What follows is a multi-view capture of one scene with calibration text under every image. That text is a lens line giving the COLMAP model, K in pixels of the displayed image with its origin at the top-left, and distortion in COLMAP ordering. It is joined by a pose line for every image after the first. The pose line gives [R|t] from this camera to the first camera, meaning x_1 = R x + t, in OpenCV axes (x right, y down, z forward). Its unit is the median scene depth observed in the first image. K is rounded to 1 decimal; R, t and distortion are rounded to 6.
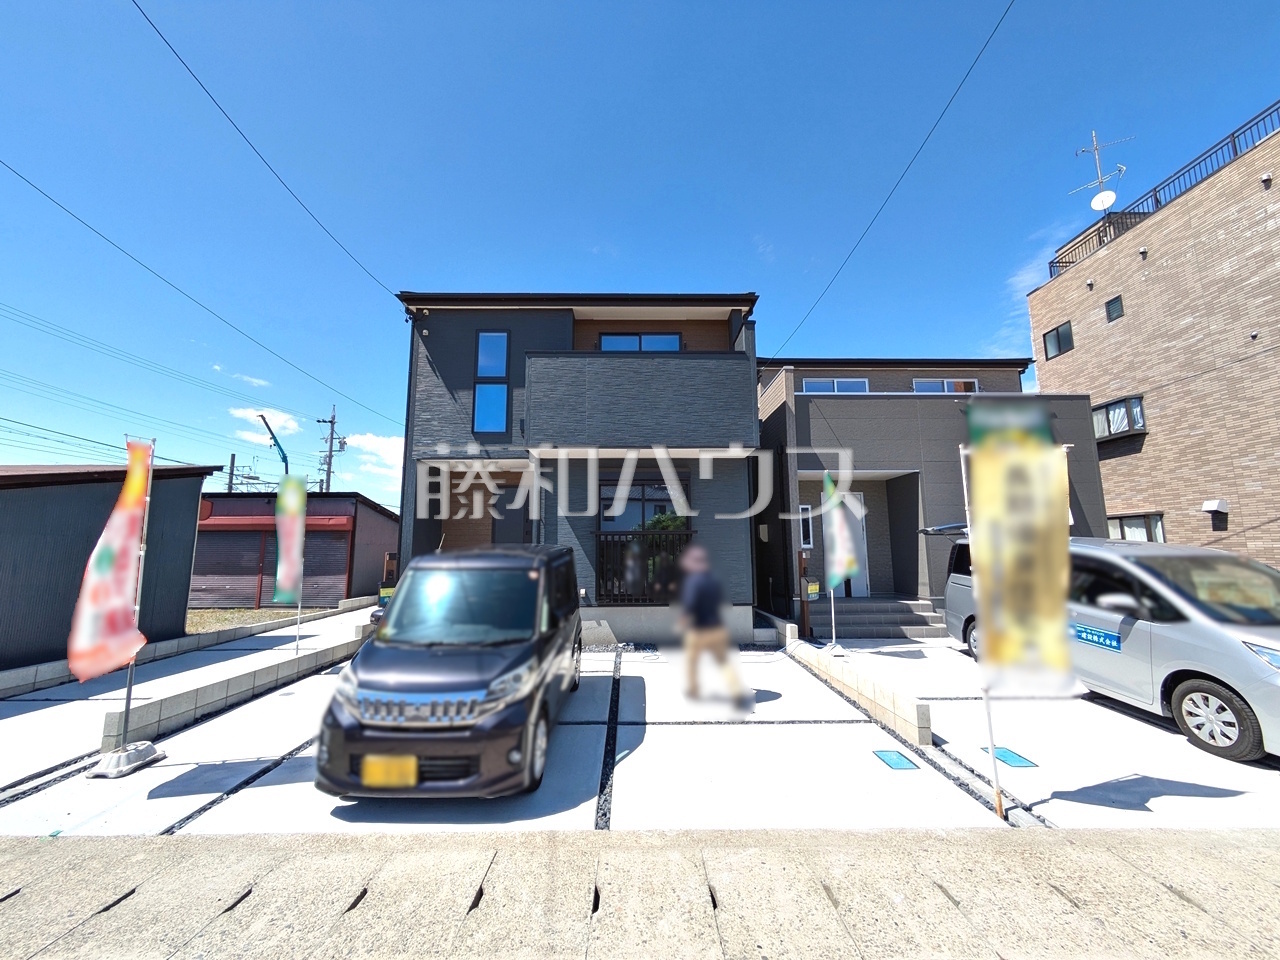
lens RADIAL K [[506.6, 0, 639.2], [0, 506.6, 481.1], [0, 0, 1]] dist [0.003135, -0.000375]
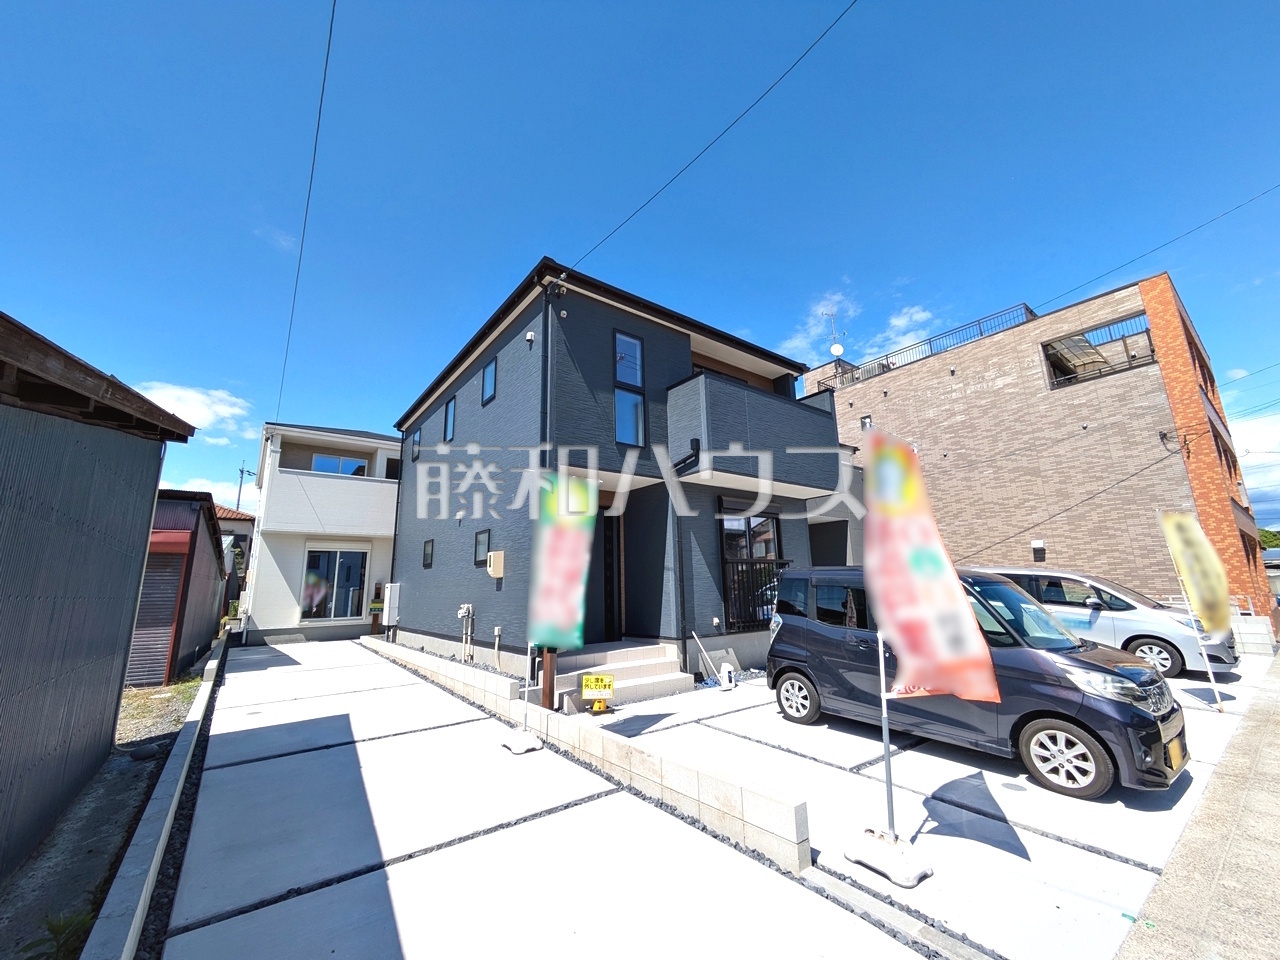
lens RADIAL K [[506.6, 0, 638.5], [0, 506.6, 480.3], [0, 0, 1]] dist [0.003135, -0.000375]
pose [[0.800815, 0.111962, 0.588353, -0.630981], [-0.066053, 0.992889, -0.099040, 0.042438], [-0.595258, 0.040450, 0.802516, 0.219604]]
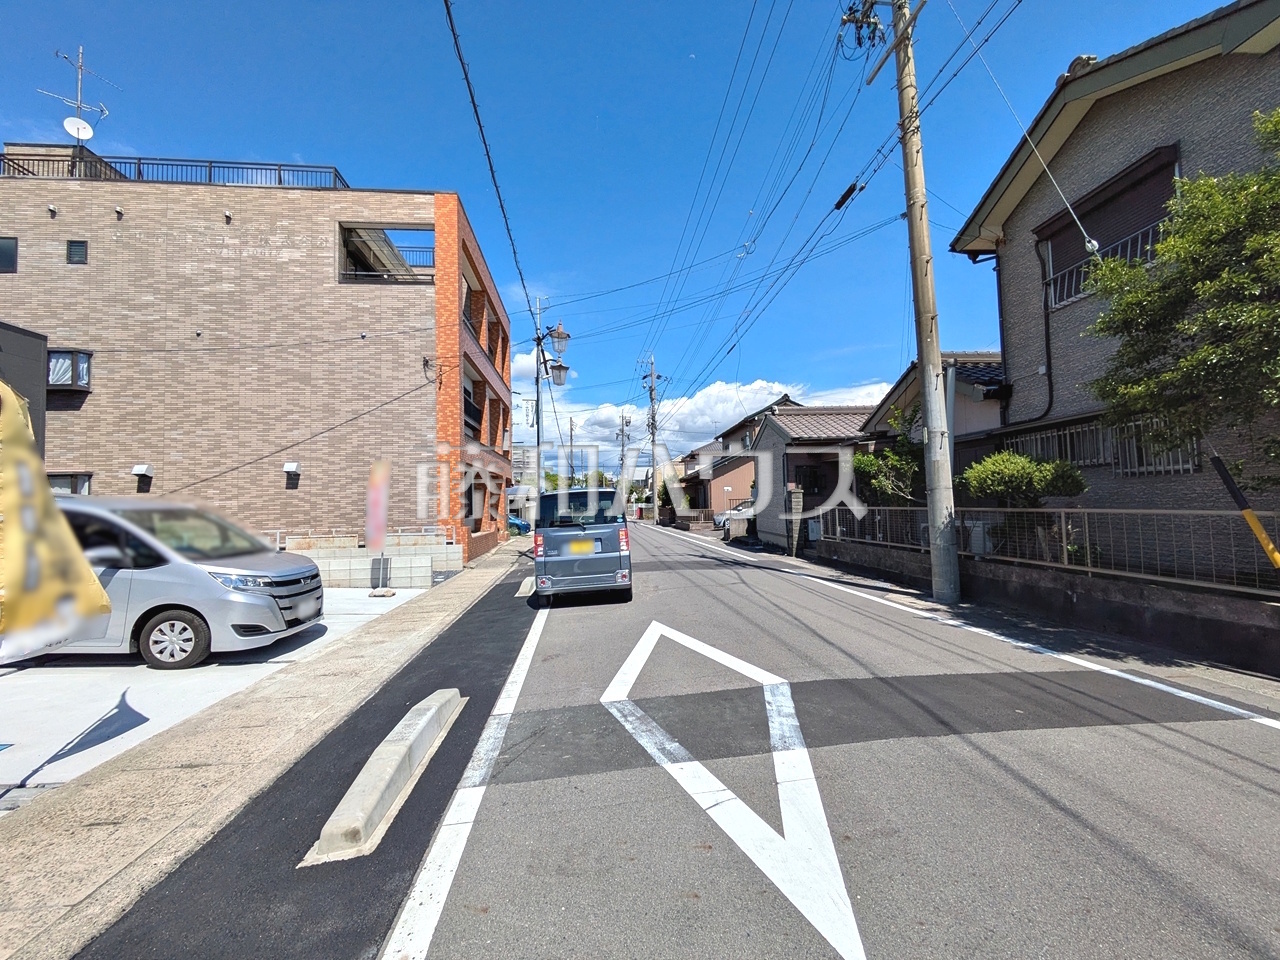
lens RADIAL K [[506.6, 0, 639.5], [0, 506.6, 479.6], [0, 0, 1]] dist [0.003135, -0.000375]
pose [[-0.095010, 0.052061, 0.994114, -0.075557], [-0.116629, 0.991172, -0.063053, 0.013019], [-0.988621, -0.121933, -0.088099, 0.021812]]
